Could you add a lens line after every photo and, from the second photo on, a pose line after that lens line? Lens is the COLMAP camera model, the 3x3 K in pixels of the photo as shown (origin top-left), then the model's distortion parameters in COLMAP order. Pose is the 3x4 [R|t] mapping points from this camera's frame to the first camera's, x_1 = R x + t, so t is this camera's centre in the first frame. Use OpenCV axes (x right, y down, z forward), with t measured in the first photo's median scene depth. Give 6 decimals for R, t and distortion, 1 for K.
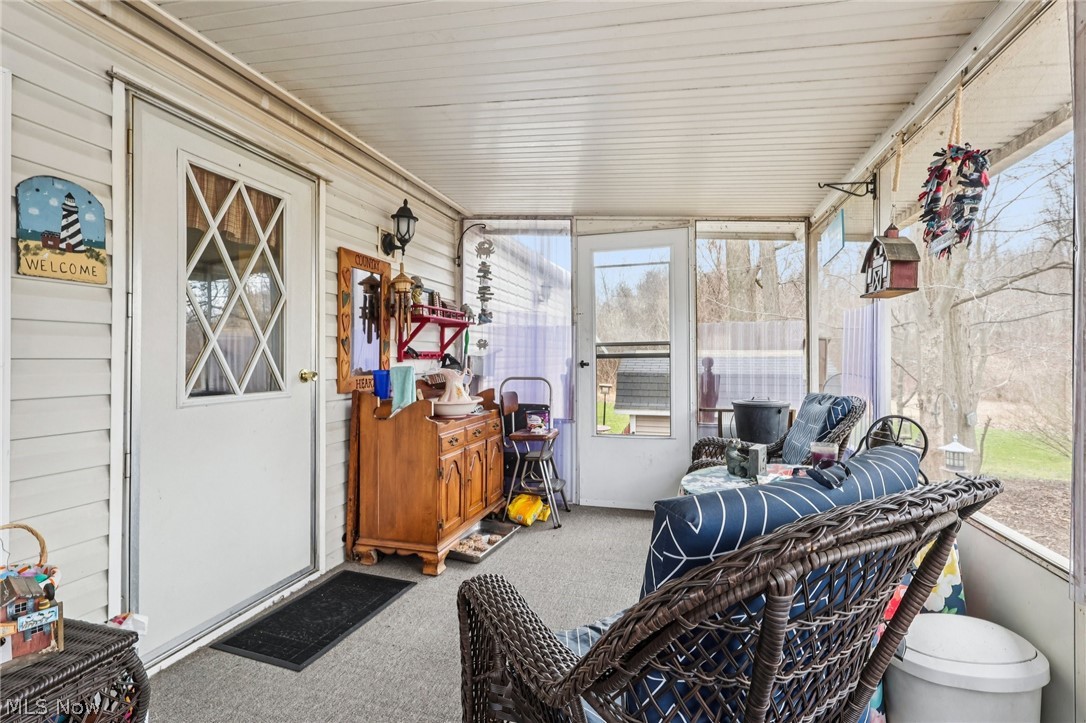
lens RADIAL K [[504.9, 0, 542.2], [0, 504.9, 361.4], [0, 0, 1]] dist [0.004484, 0.000087]
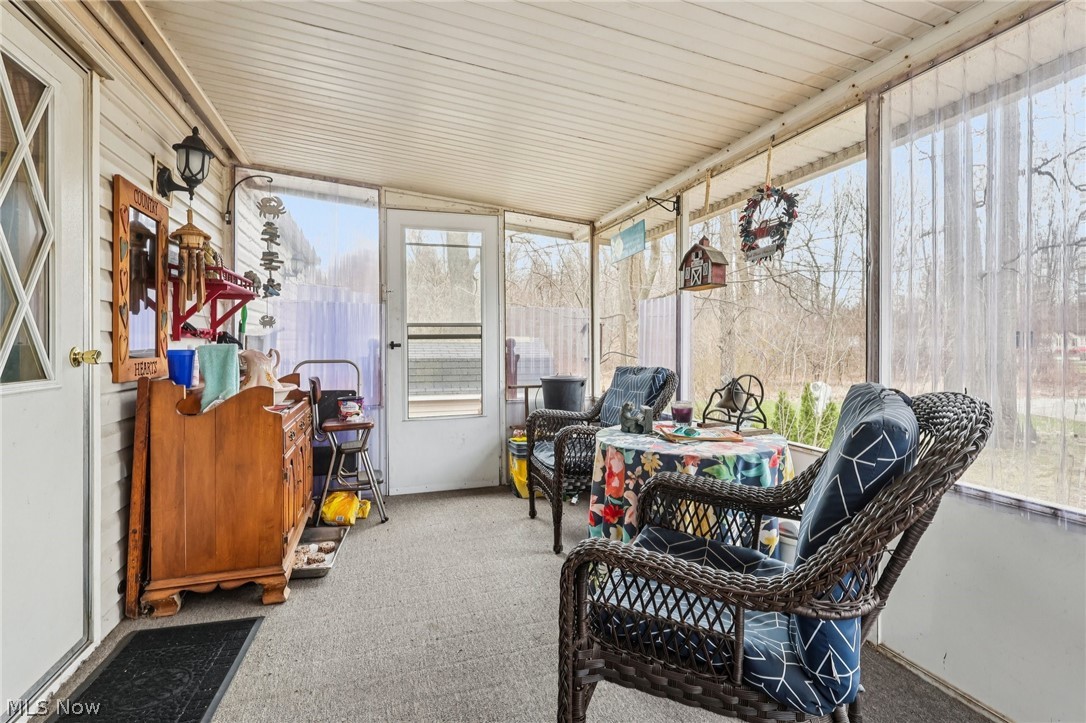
lens RADIAL K [[504.9, 0, 538.0], [0, 504.9, 347.5], [0, 0, 1]] dist [0.004484, 0.000087]
pose [[0.835606, -0.002336, 0.549324, -0.294900], [0.004480, 0.999987, -0.002563, 0.018435], [-0.549311, 0.004603, 0.835606, 0.089332]]
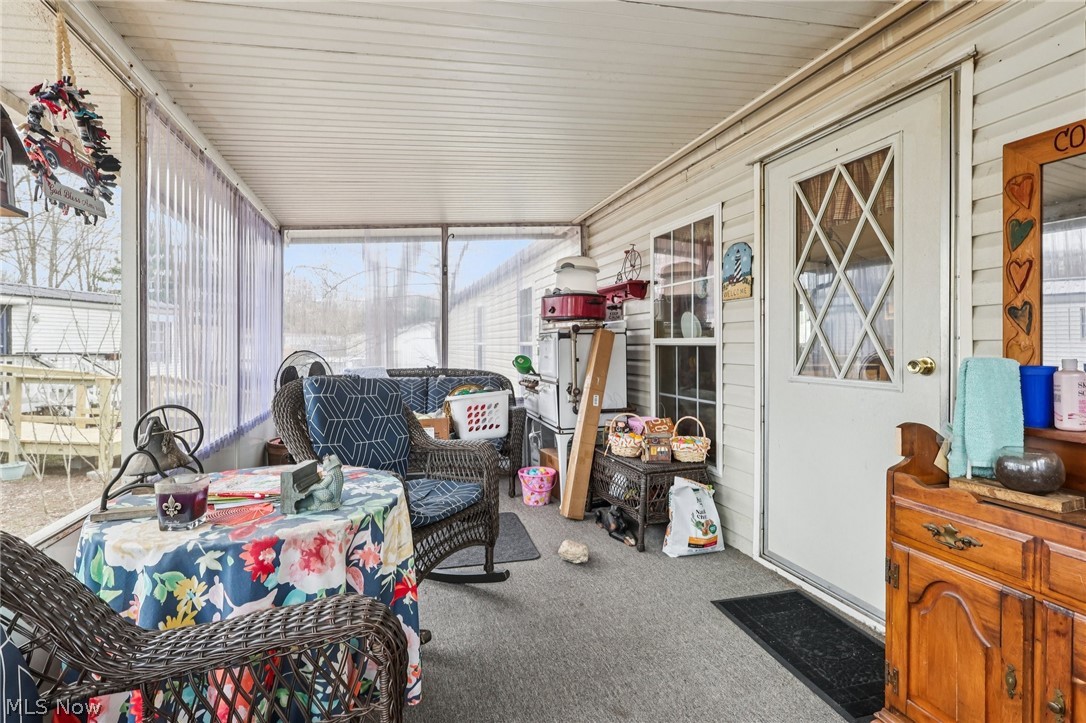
lens RADIAL K [[504.9, 0, 531.3], [0, 504.9, 342.2], [0, 0, 1]] dist [0.004484, 0.000087]
pose [[-0.842732, 0.000781, -0.538333, 0.348050], [0.000282, 0.999999, 0.001008, -0.005925], [0.538333, 0.000698, -0.842732, 1.171057]]
